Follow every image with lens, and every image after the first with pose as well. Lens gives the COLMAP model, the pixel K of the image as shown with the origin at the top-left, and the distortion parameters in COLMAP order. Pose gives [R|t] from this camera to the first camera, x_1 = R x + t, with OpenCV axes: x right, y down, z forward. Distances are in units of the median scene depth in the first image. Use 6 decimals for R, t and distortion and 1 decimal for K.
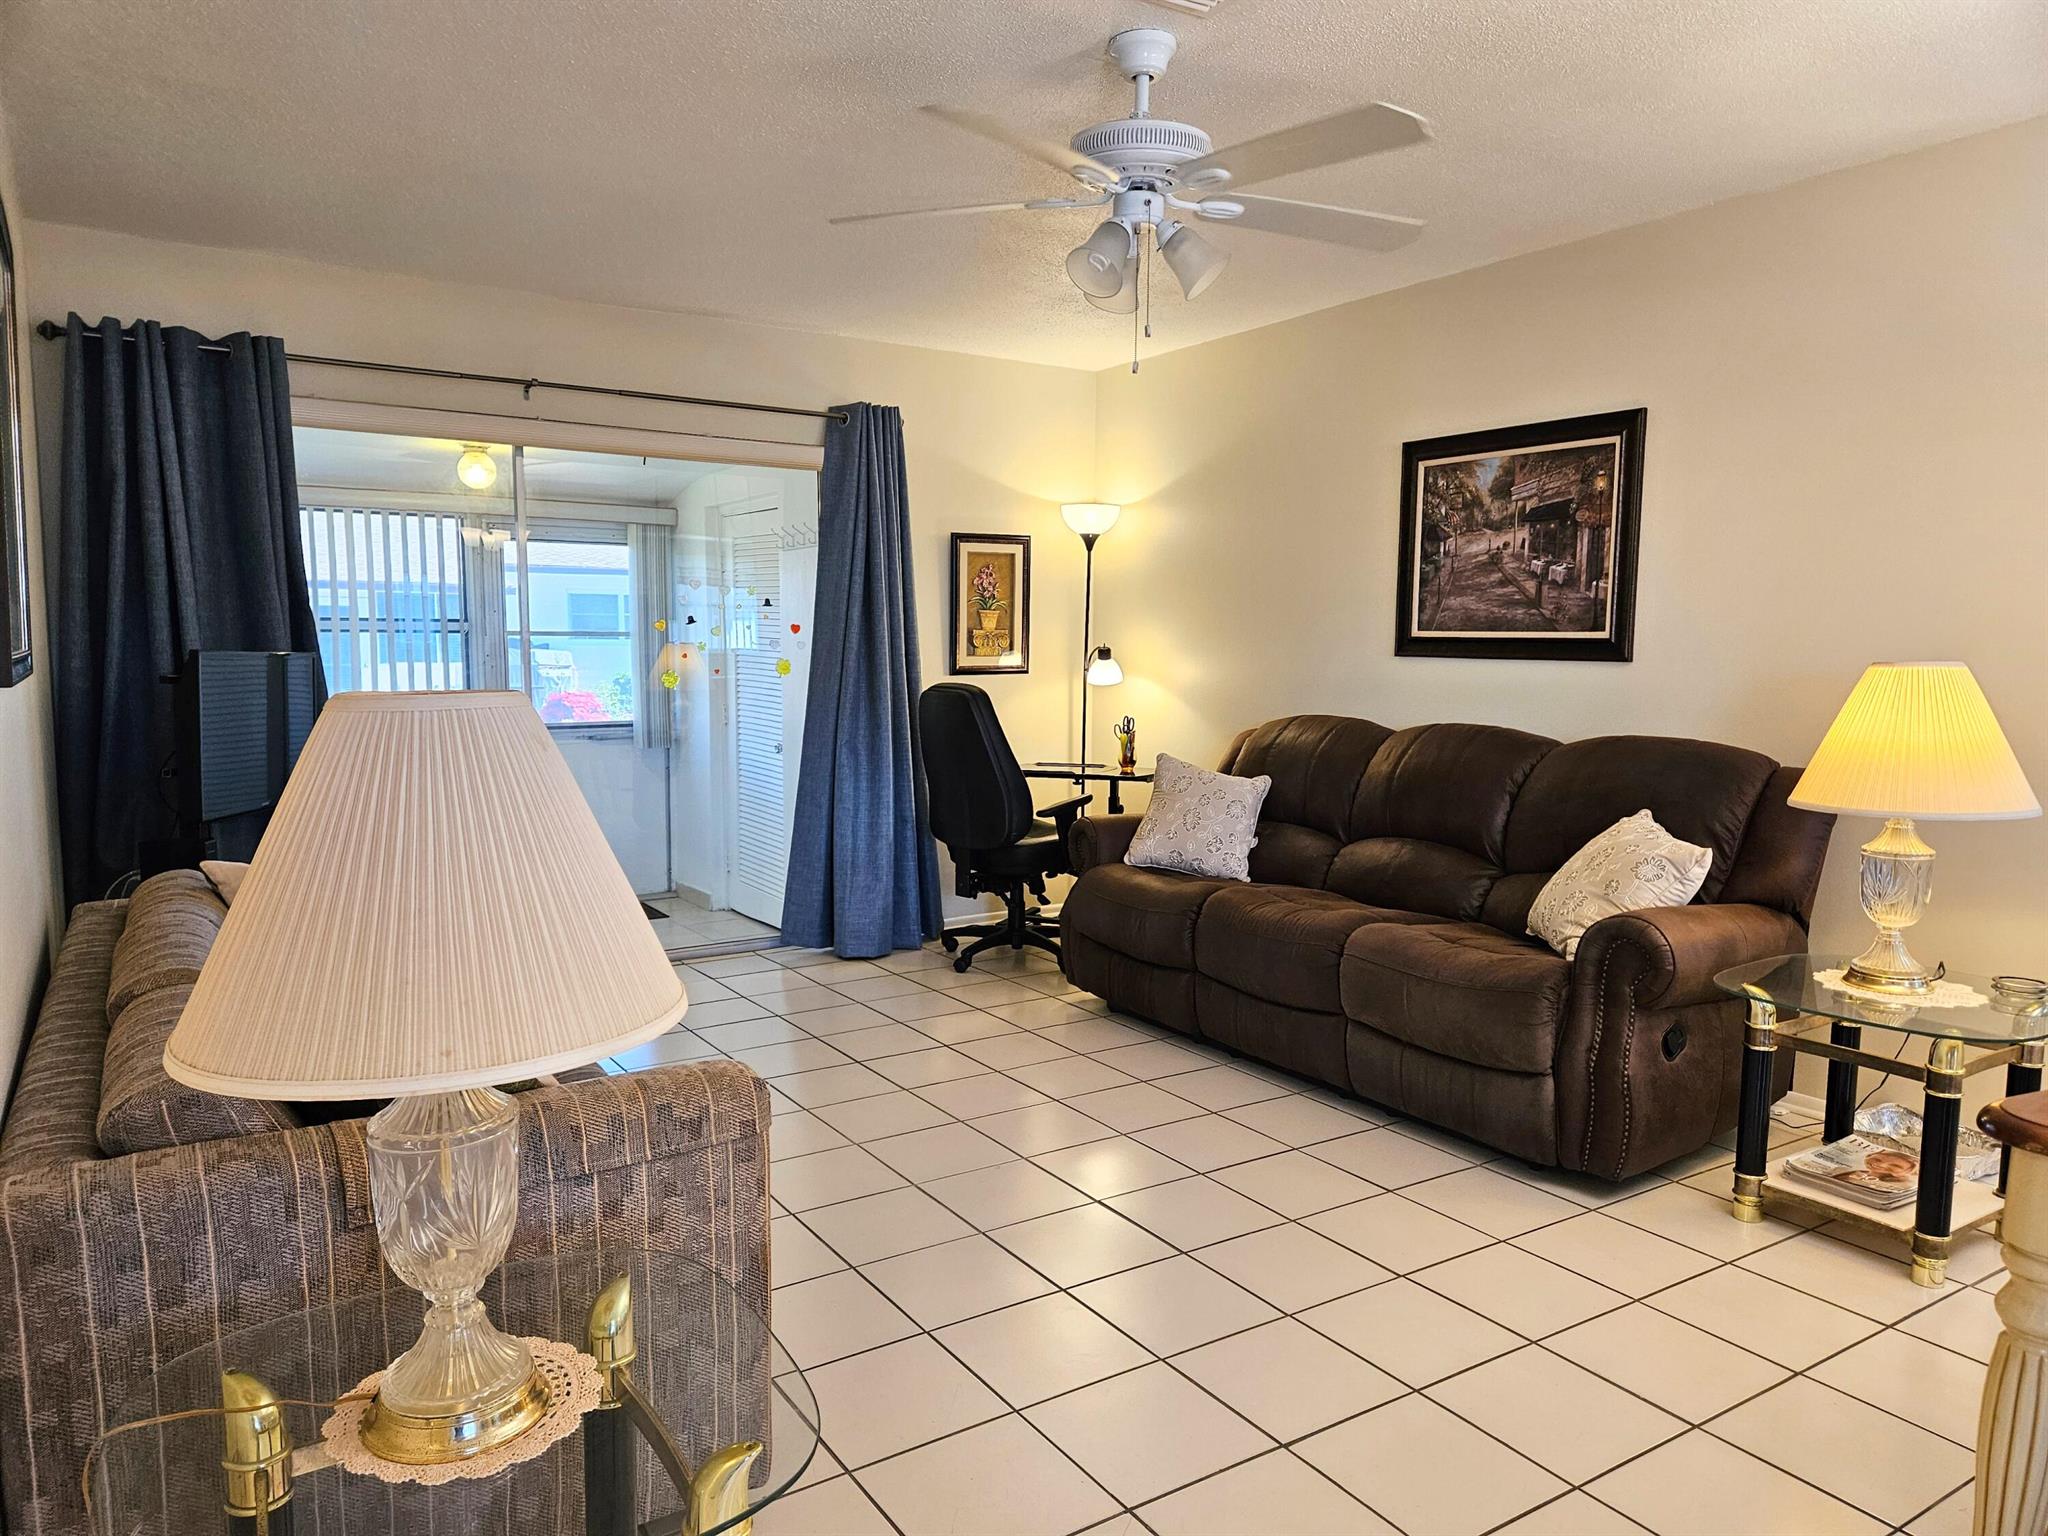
lens RADIAL K [[1372.8, 0, 1018.3], [0, 1372.8, 790.8], [0, 0, 1]] dist [0.104005, -0.107417]
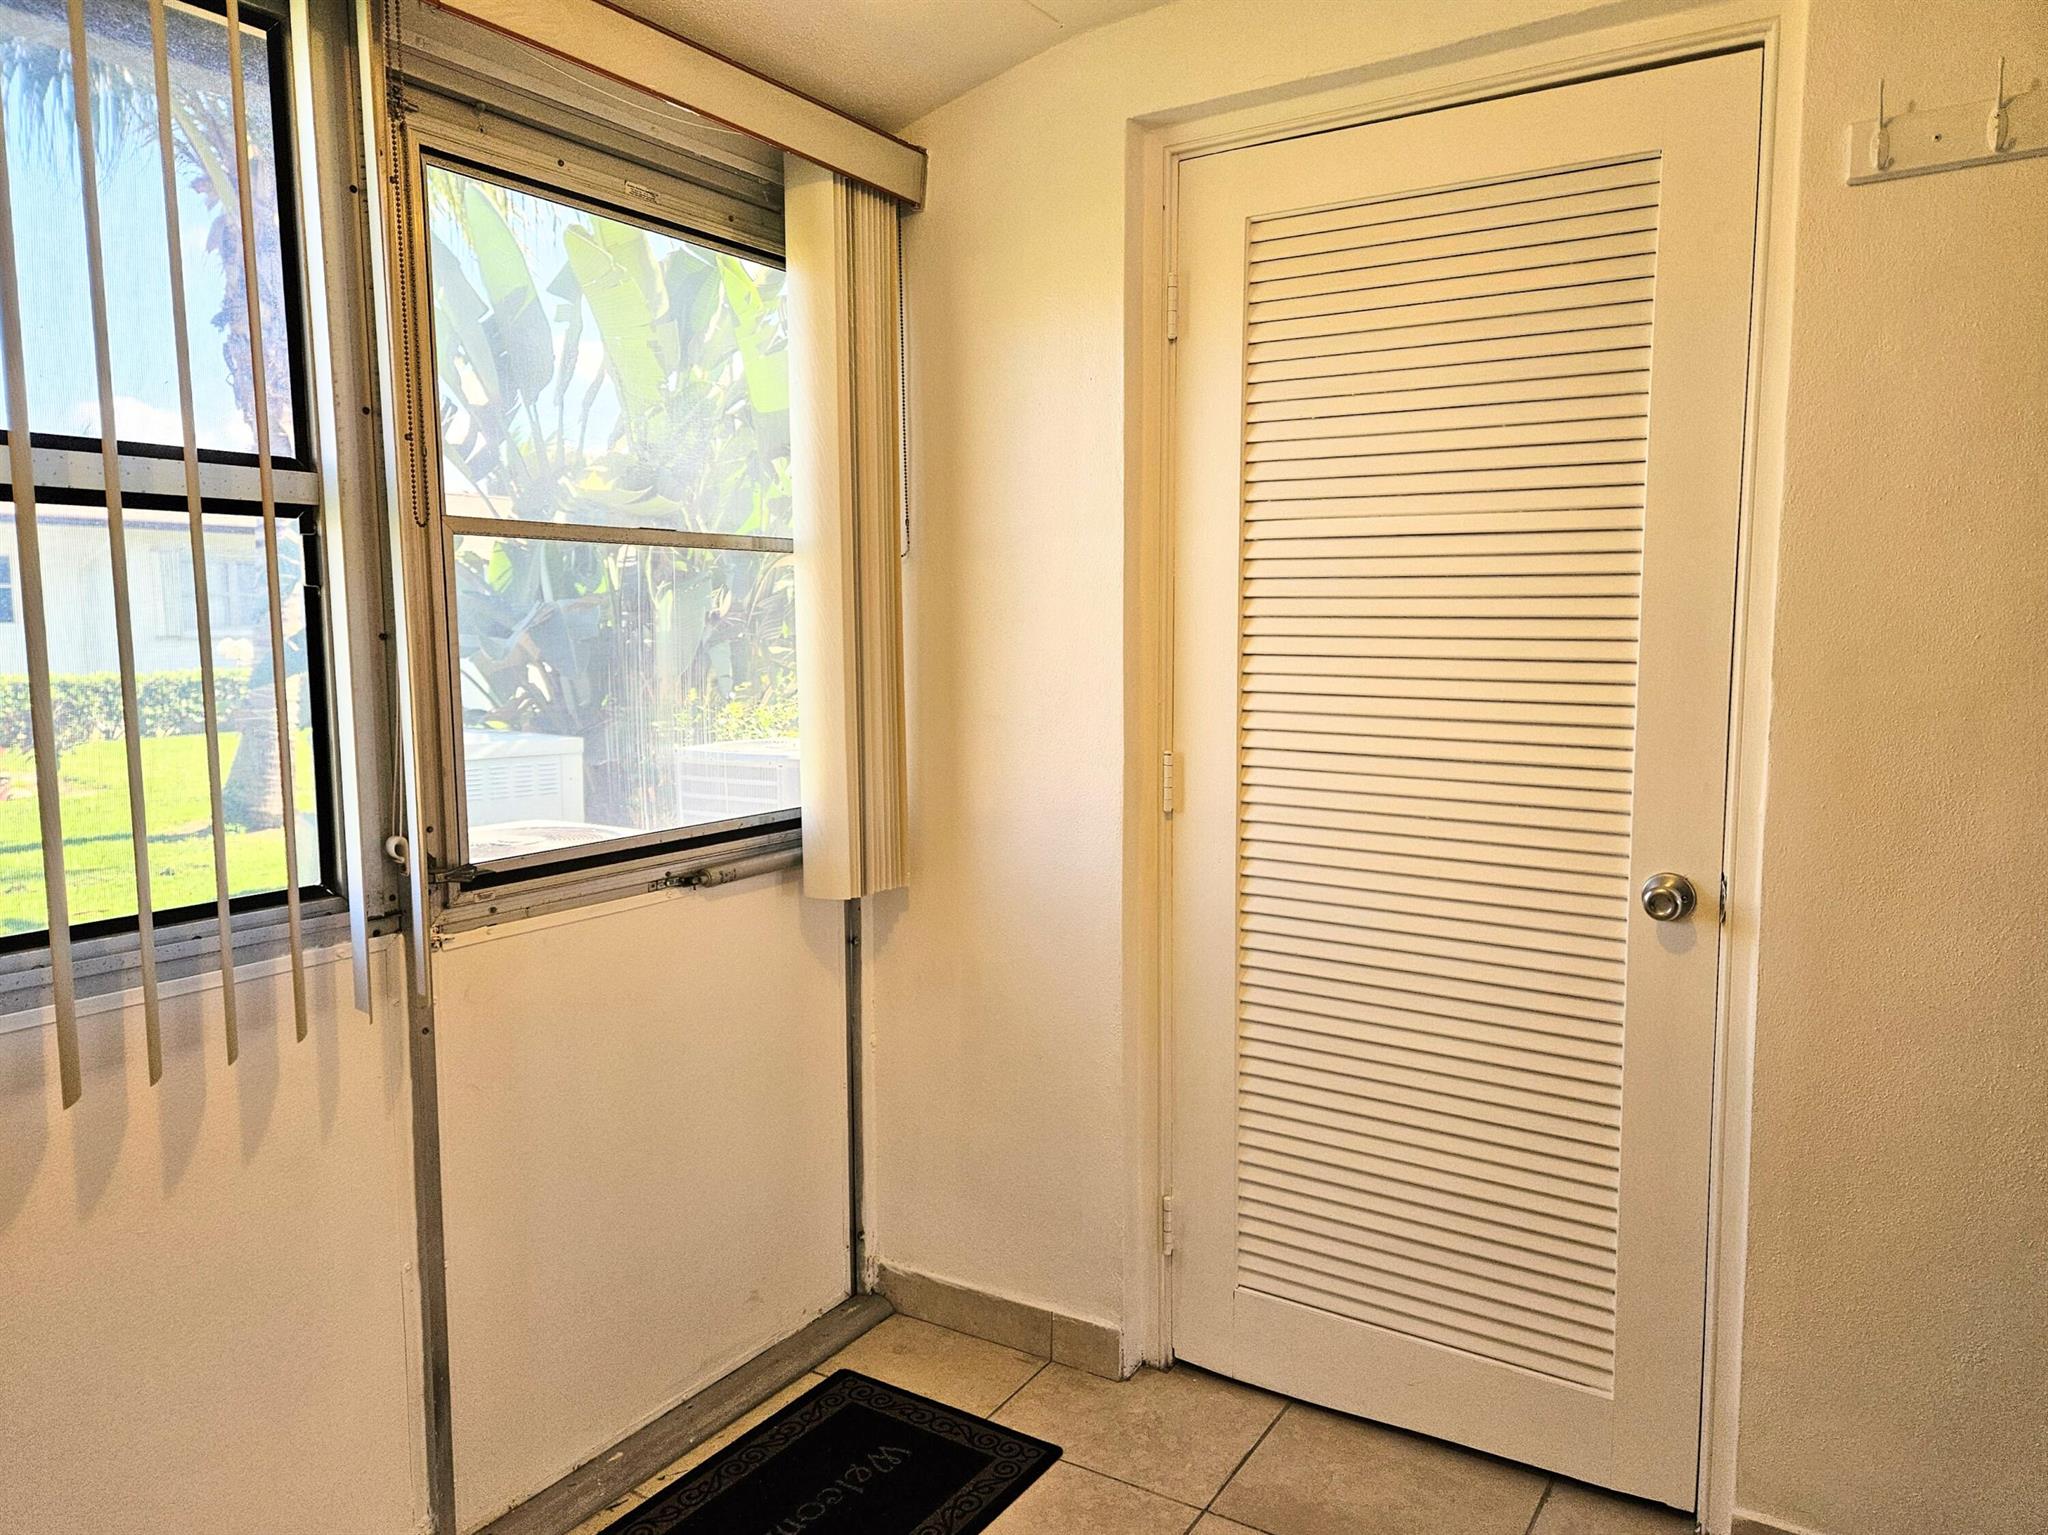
lens RADIAL K [[1372.8, 0, 1018.3], [0, 1372.8, 790.3], [0, 0, 1]] dist [0.104005, -0.107417]
pose [[0.908802, -0.058963, 0.413041, -0.566162], [0.058285, 0.998198, 0.014252, -0.090033], [-0.413137, 0.011122, 0.910601, 1.074386]]
